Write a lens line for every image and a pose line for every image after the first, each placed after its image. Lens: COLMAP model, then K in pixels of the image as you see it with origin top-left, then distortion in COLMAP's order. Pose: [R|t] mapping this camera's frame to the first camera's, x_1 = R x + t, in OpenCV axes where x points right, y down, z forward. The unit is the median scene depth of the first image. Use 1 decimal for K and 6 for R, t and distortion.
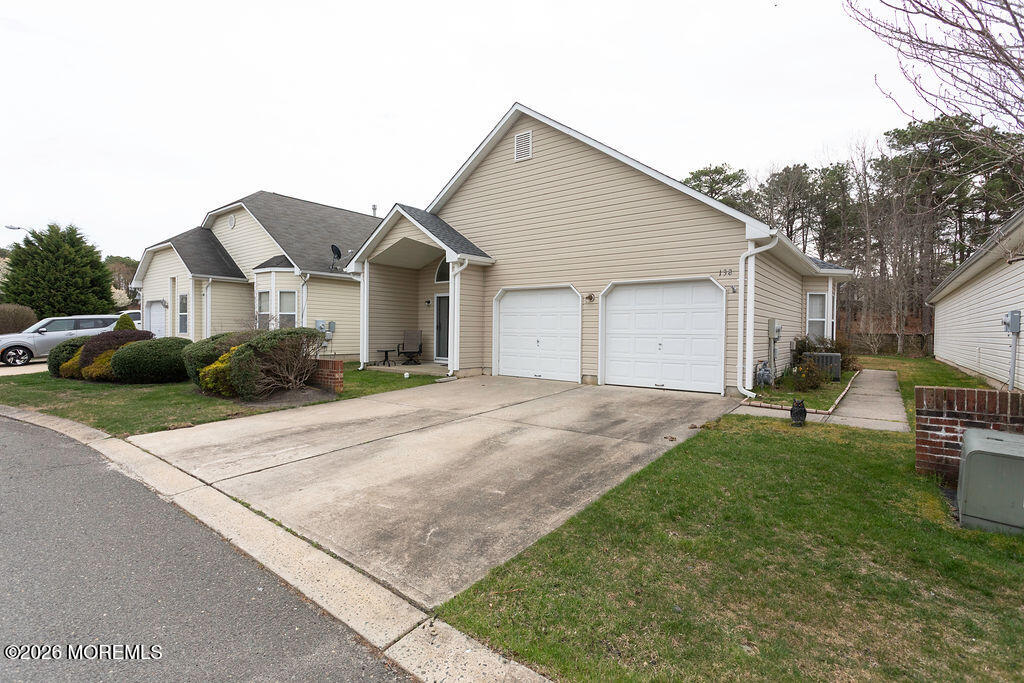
lens RADIAL K [[521.2, 0, 512.0], [0, 521.2, 341.5], [0, 0, 1]] dist [-0.002233, -0.000573]
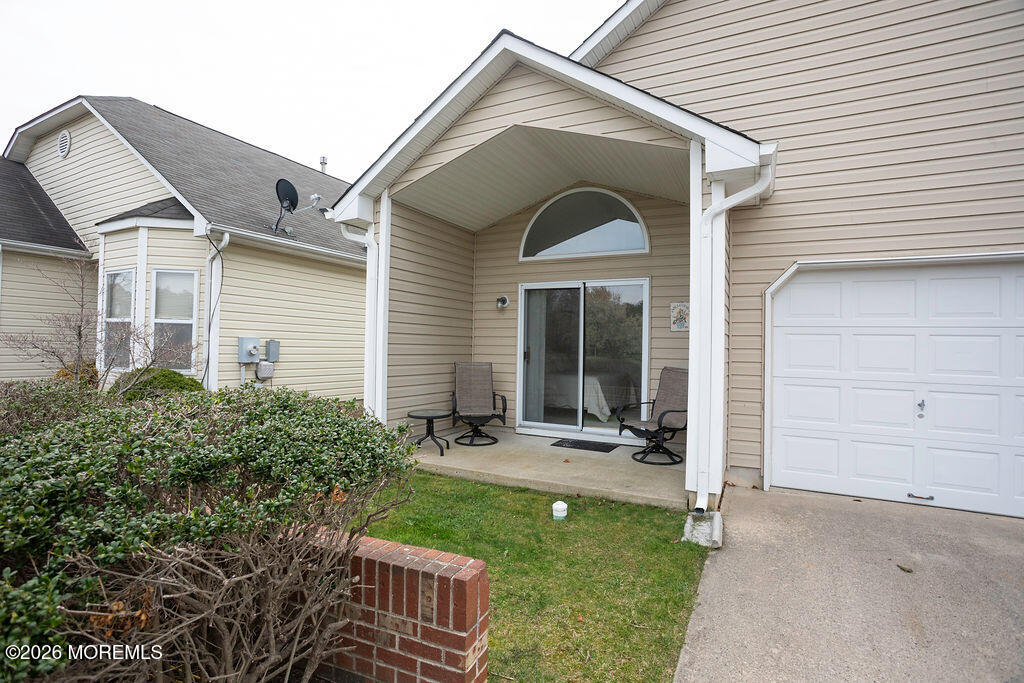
lens RADIAL K [[508.6, 0, 512.0], [0, 508.6, 341.5], [0, 0, 1]] dist [-0.086481, 0.036366]
pose [[0.980749, 0.009199, 0.195058, -0.242099], [-0.004006, 0.999627, -0.027000, -0.027919], [-0.195234, 0.025698, 0.980420, 0.560226]]
